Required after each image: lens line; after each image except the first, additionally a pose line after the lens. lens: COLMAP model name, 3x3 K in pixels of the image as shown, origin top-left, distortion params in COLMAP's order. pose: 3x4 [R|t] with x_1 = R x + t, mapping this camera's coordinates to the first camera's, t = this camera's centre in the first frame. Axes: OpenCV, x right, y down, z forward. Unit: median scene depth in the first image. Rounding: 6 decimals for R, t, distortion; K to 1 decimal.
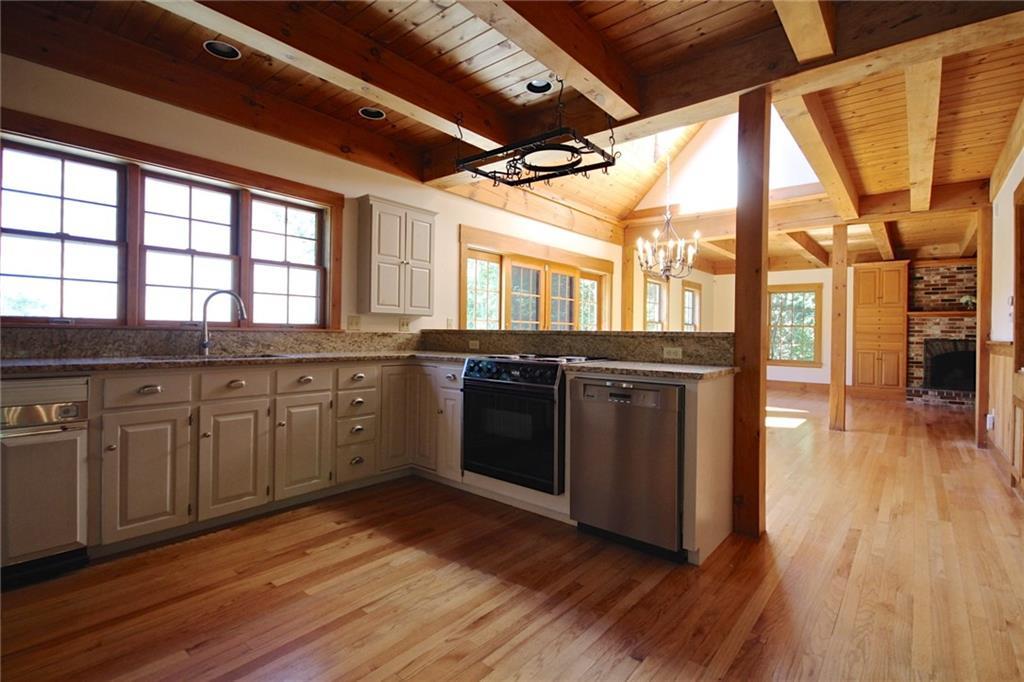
lens RADIAL K [[475.8, 0, 512.7], [0, 475.8, 336.0], [0, 0, 1]] dist [0.000545, 0.000064]
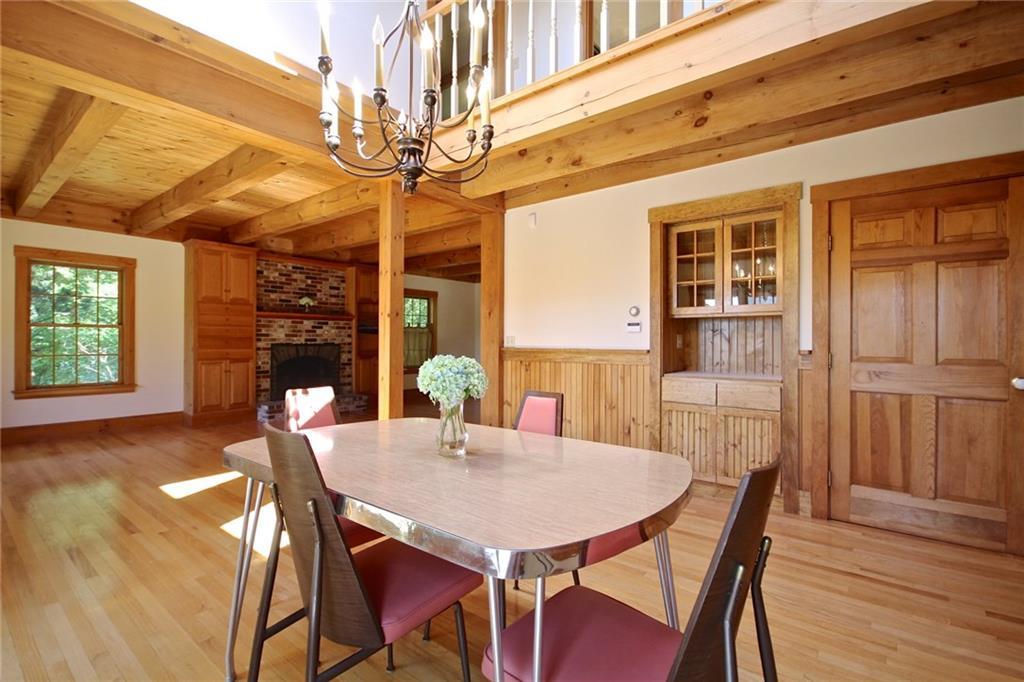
lens RADIAL K [[475.8, 0, 512.2], [0, 475.8, 339.0], [0, 0, 1]] dist [0.000545, 0.000064]
pose [[-0.021332, -0.011283, 0.999709, -0.002965], [0.002087, 0.999934, 0.011330, -0.011256], [-0.999770, 0.002328, -0.021307, 0.583139]]
